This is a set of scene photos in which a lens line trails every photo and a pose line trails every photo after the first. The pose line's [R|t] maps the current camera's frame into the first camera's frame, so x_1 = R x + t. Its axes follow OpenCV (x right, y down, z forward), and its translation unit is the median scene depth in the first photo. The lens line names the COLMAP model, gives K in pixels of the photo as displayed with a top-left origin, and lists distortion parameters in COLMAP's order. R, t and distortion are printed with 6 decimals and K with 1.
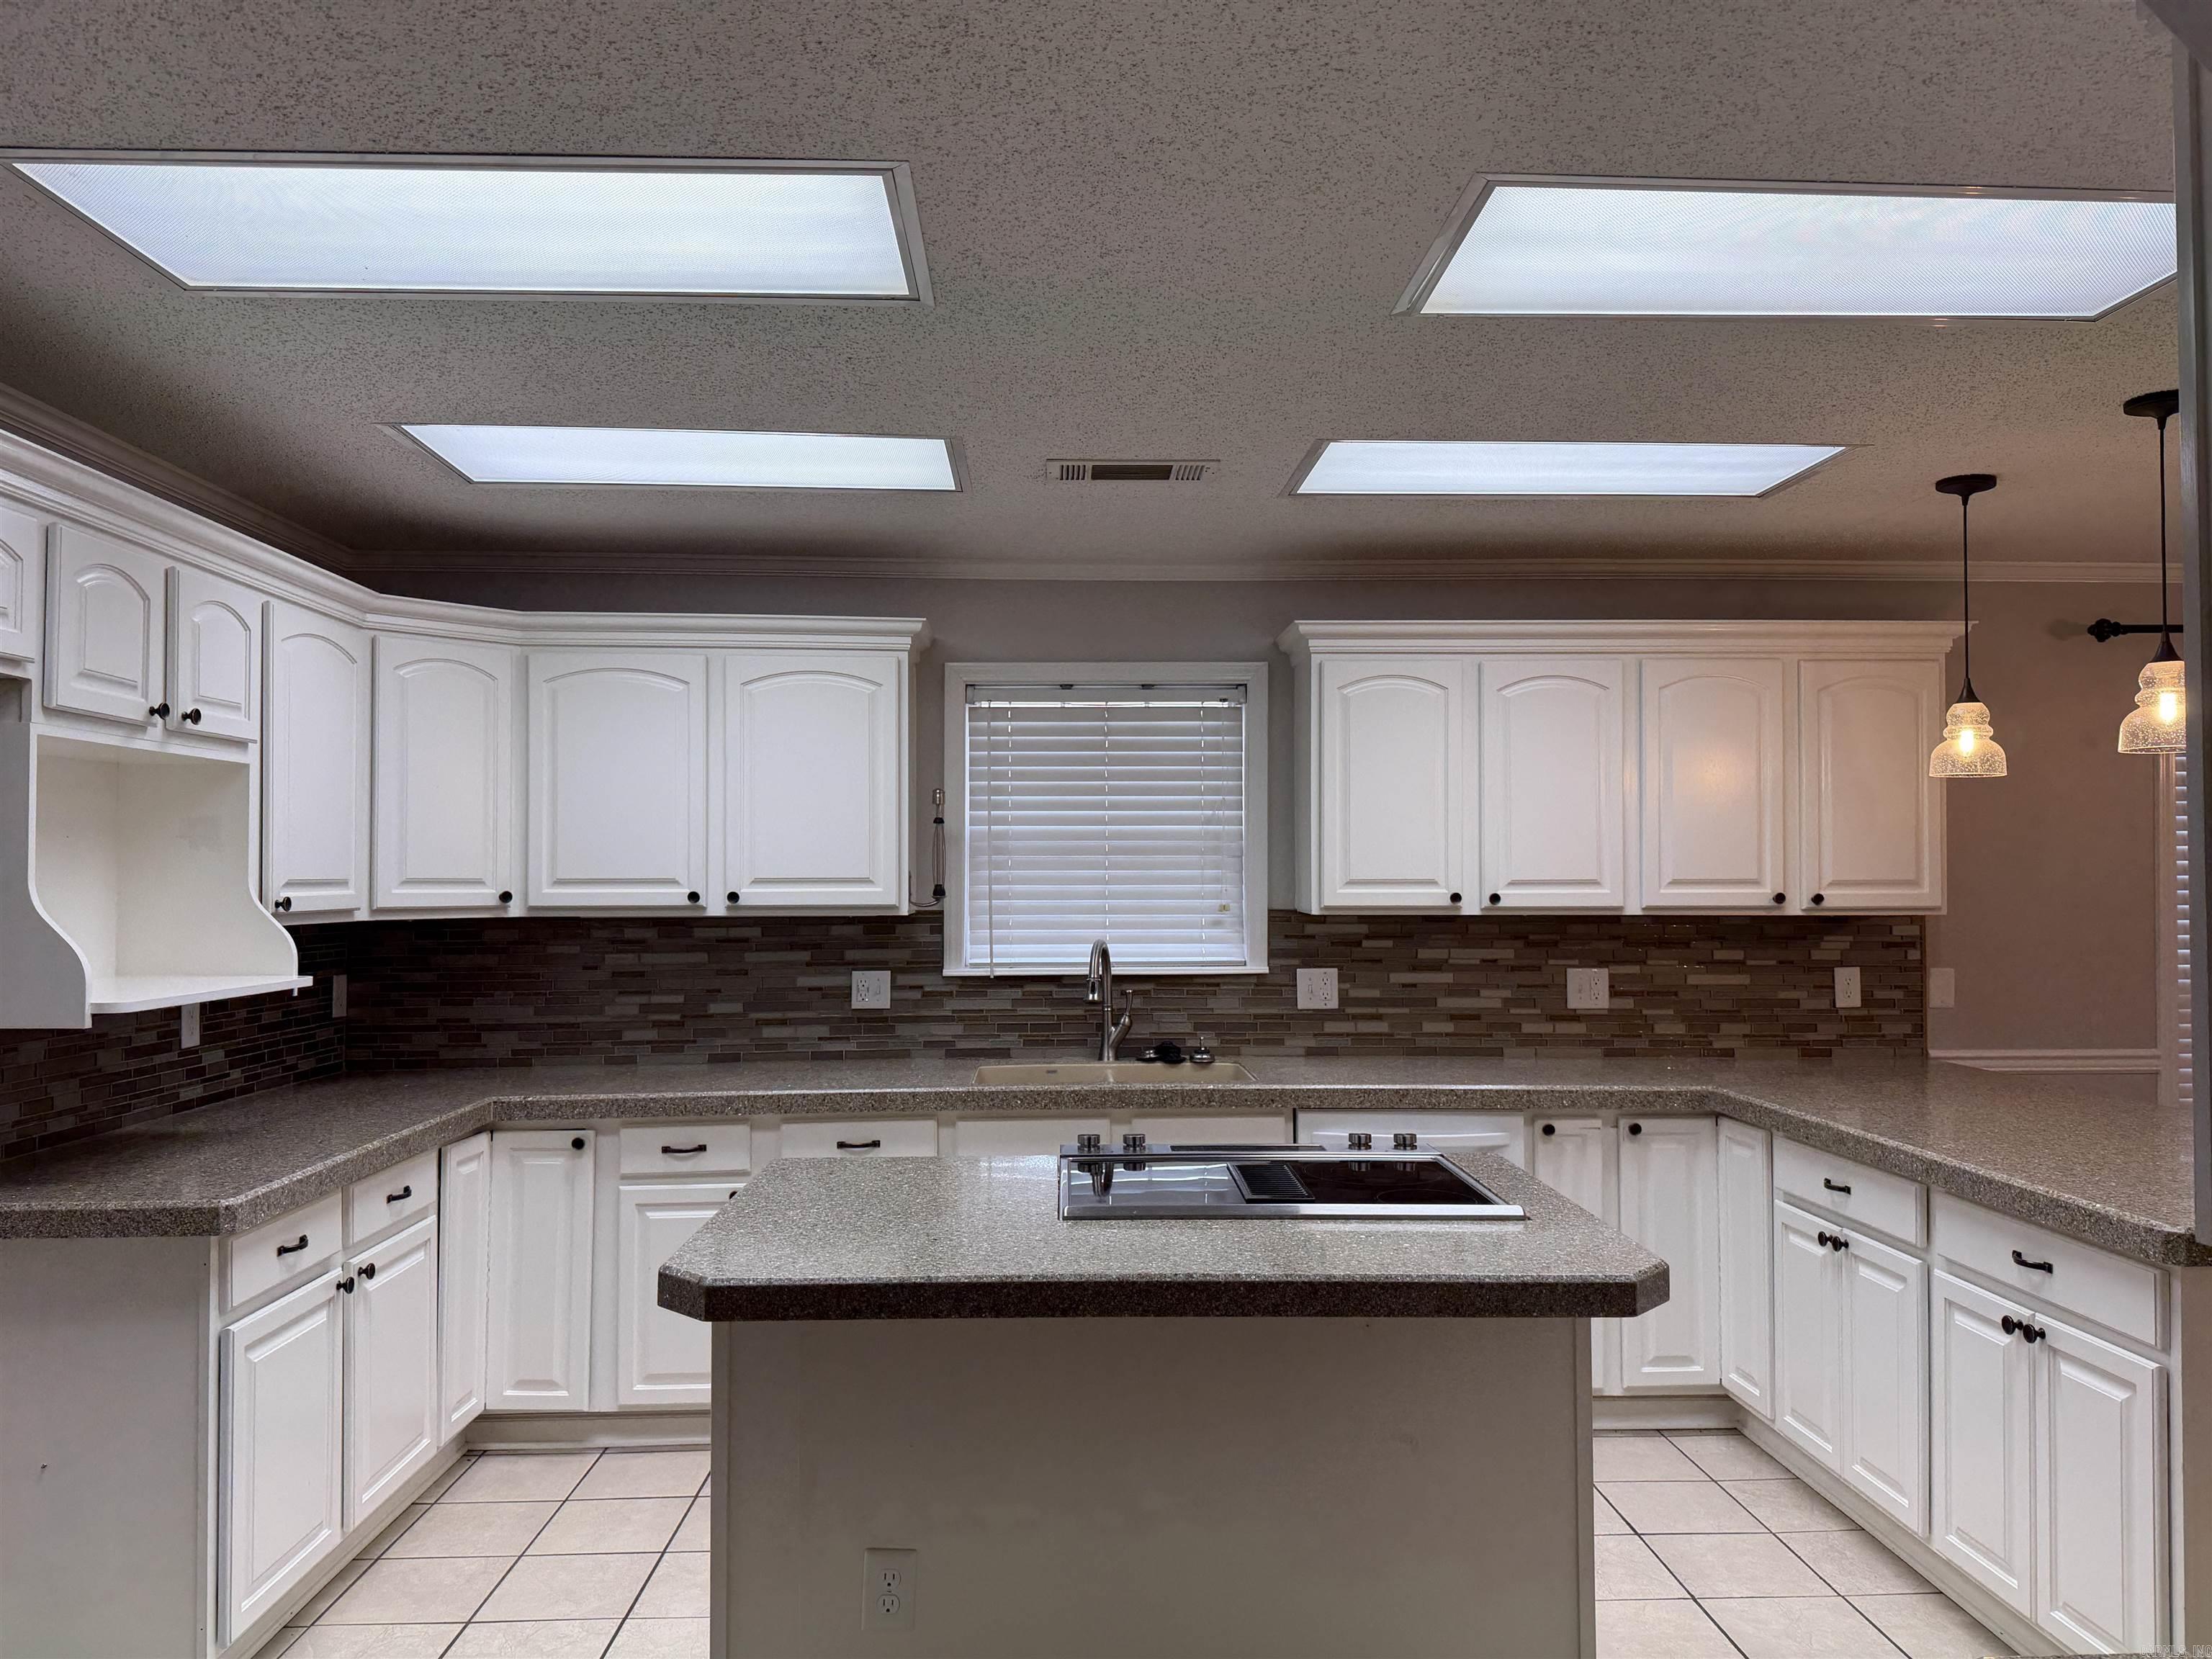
lens RADIAL K [[1551.0, 0, 1114.8], [0, 1551.0, 830.9], [0, 0, 1]] dist [0.082841, -0.107817]
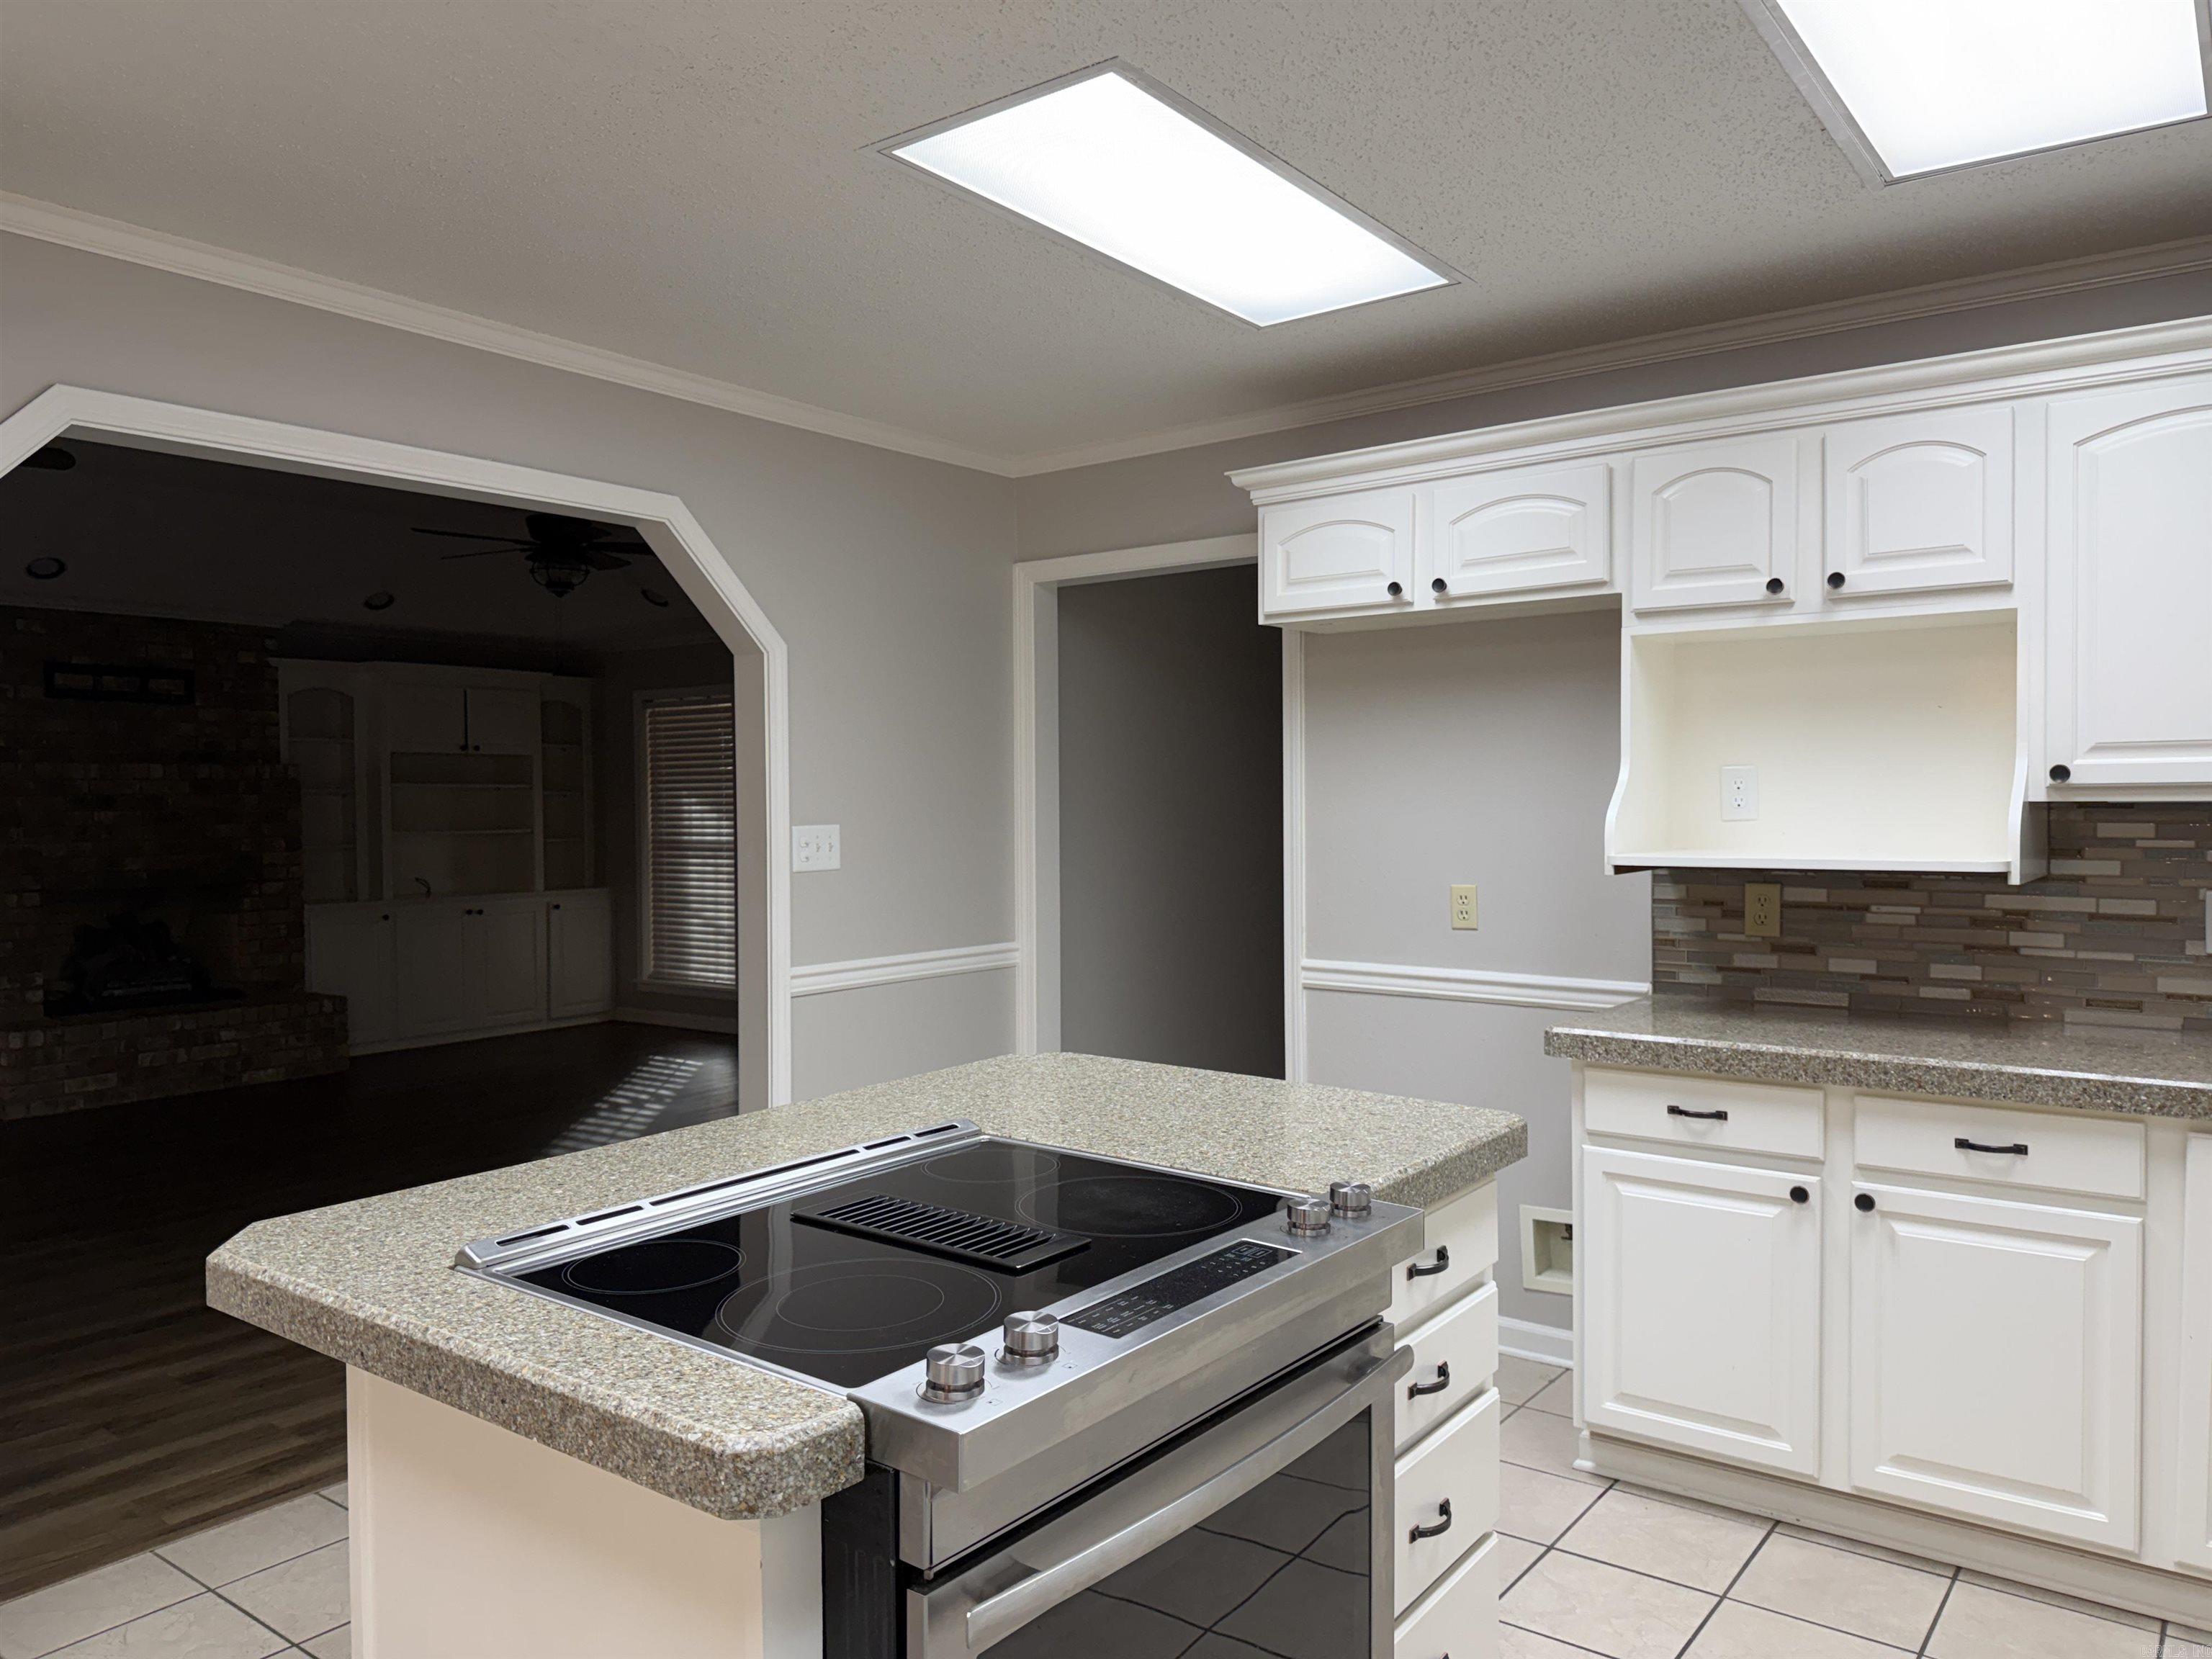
lens RADIAL K [[1551.0, 0, 1101.0], [0, 1551.0, 834.0], [0, 0, 1]] dist [0.082841, -0.107817]
pose [[-0.642682, 0.025044, -0.765724, 0.305432], [0.031416, 0.999486, 0.006322, 0.042354], [0.765489, -0.019993, -0.643138, 0.854169]]
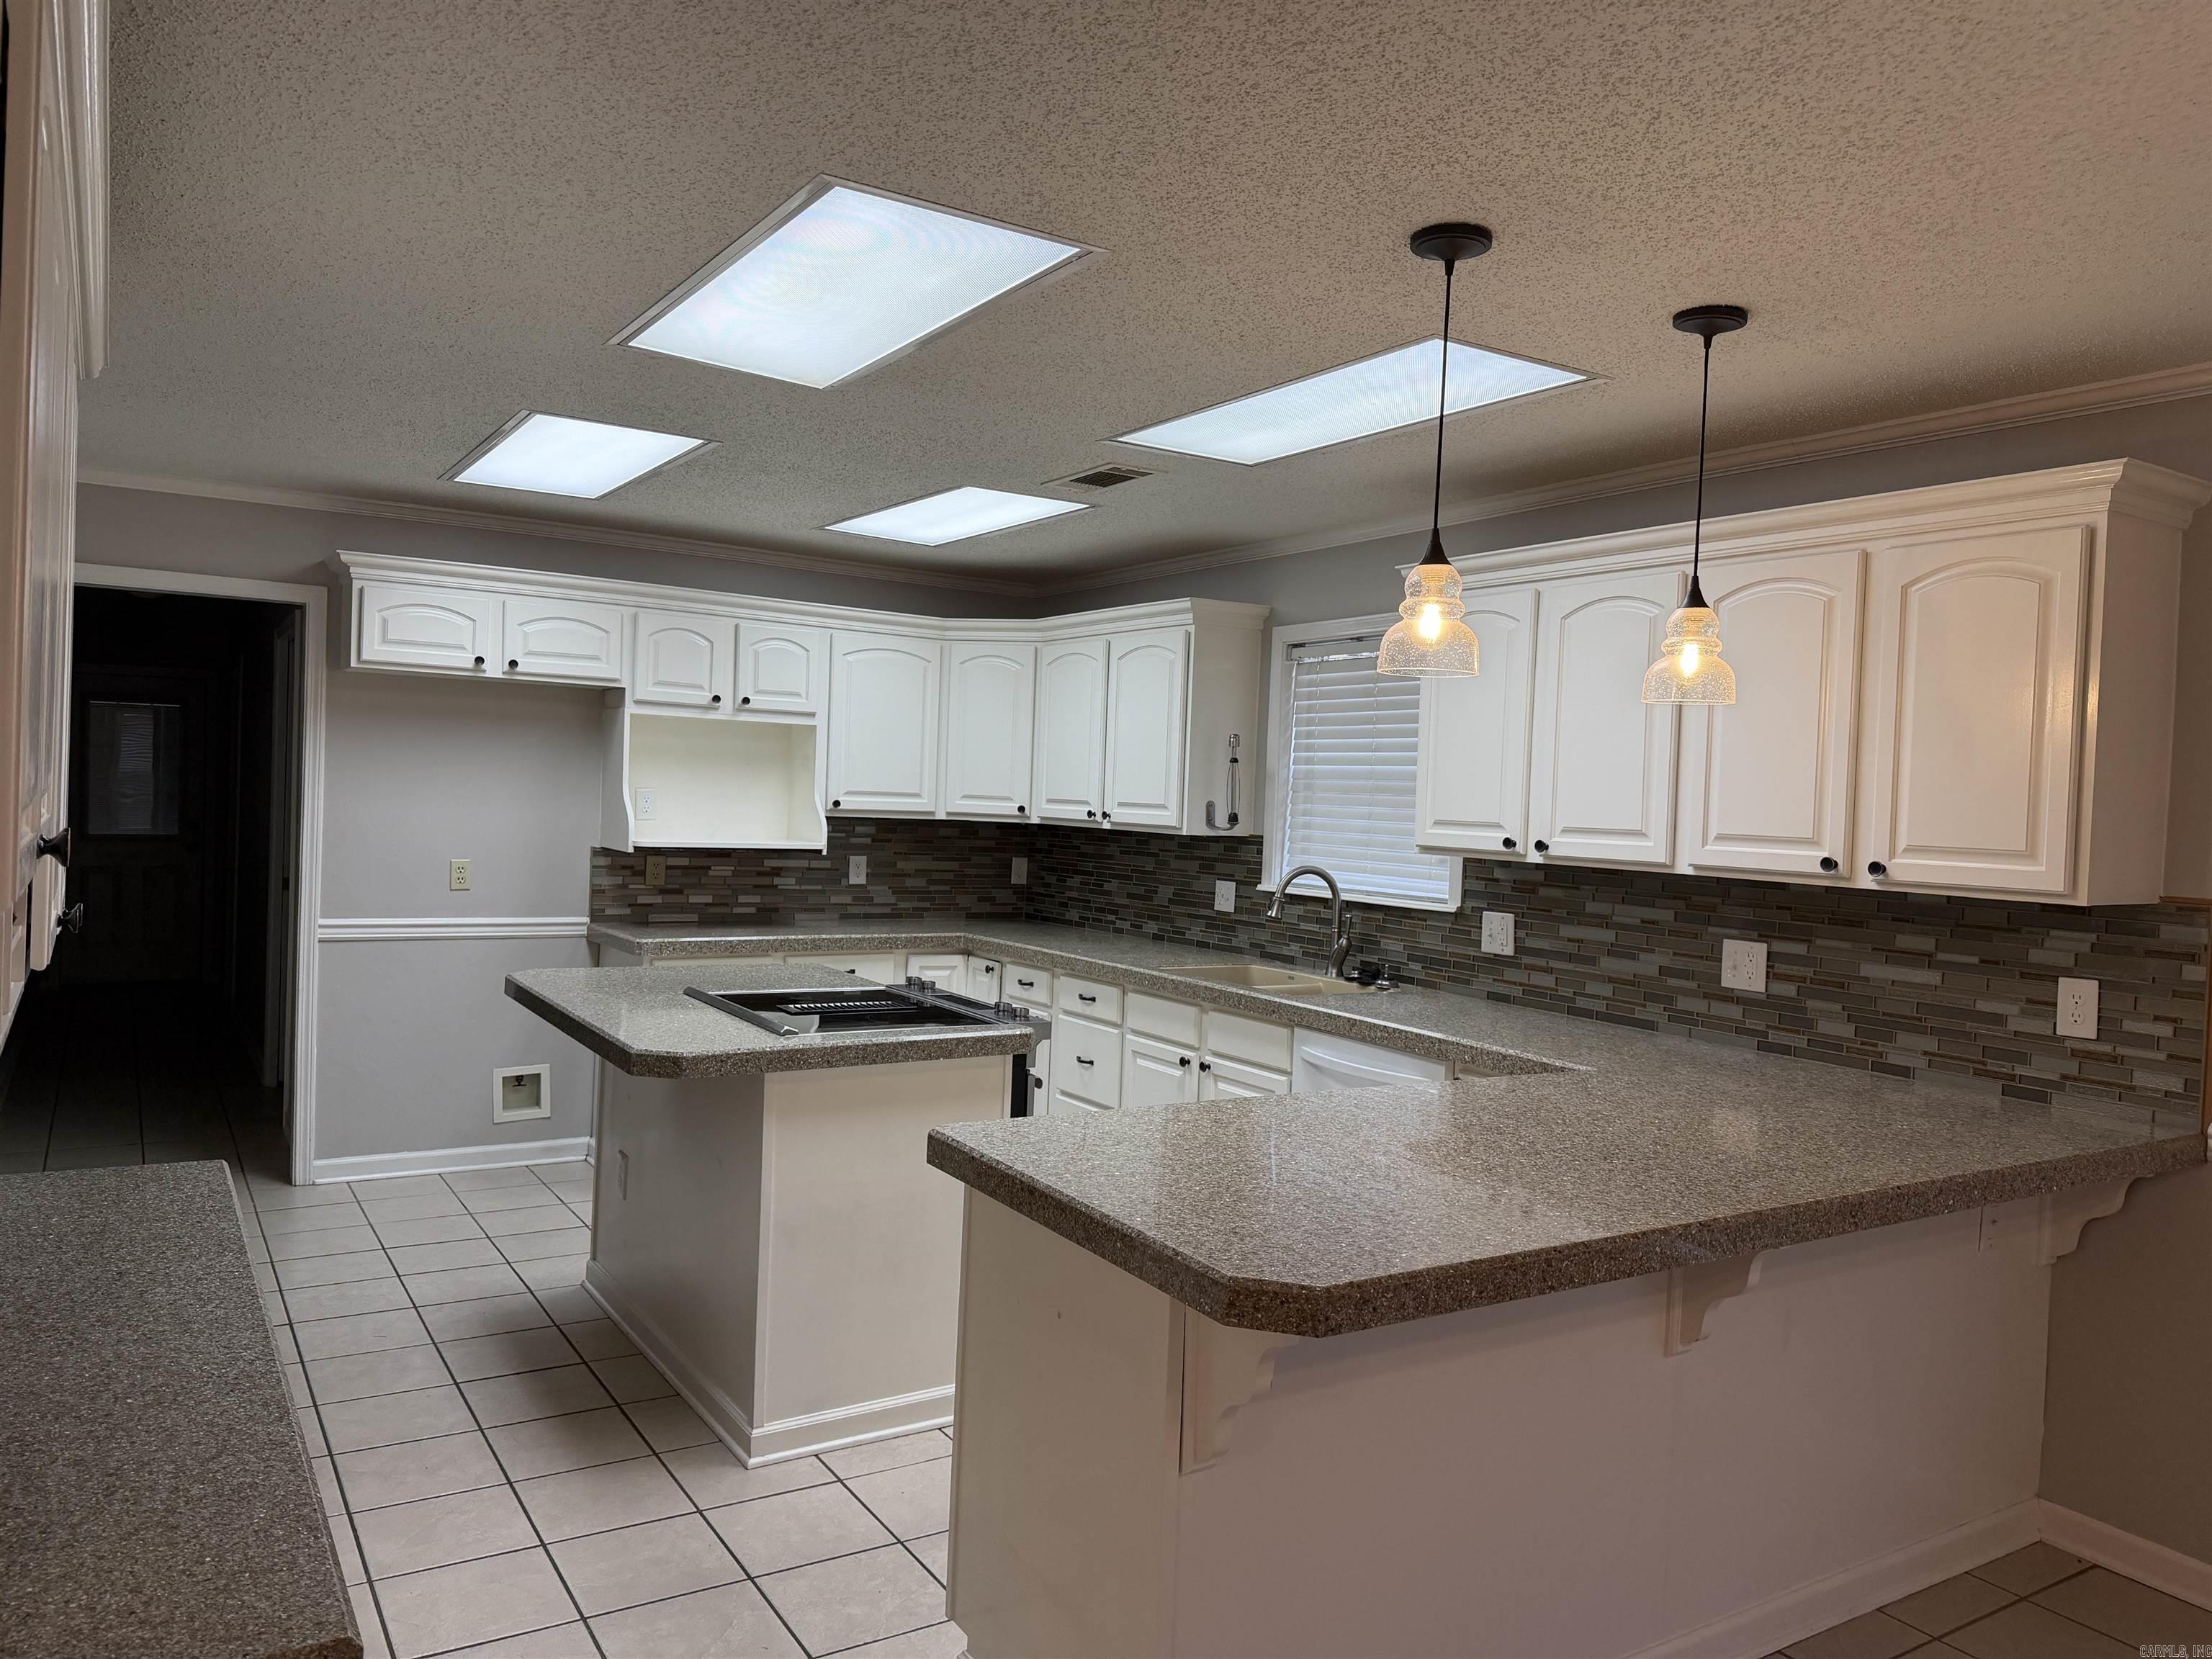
lens RADIAL K [[1551.0, 0, 1120.3], [0, 1551.0, 828.7], [0, 0, 1]] dist [0.082841, -0.107817]
pose [[0.504020, 0.040679, -0.862733, 0.857886], [-0.016872, 0.999163, 0.037255, 0.002763], [0.863527, -0.004221, 0.504285, 0.296349]]
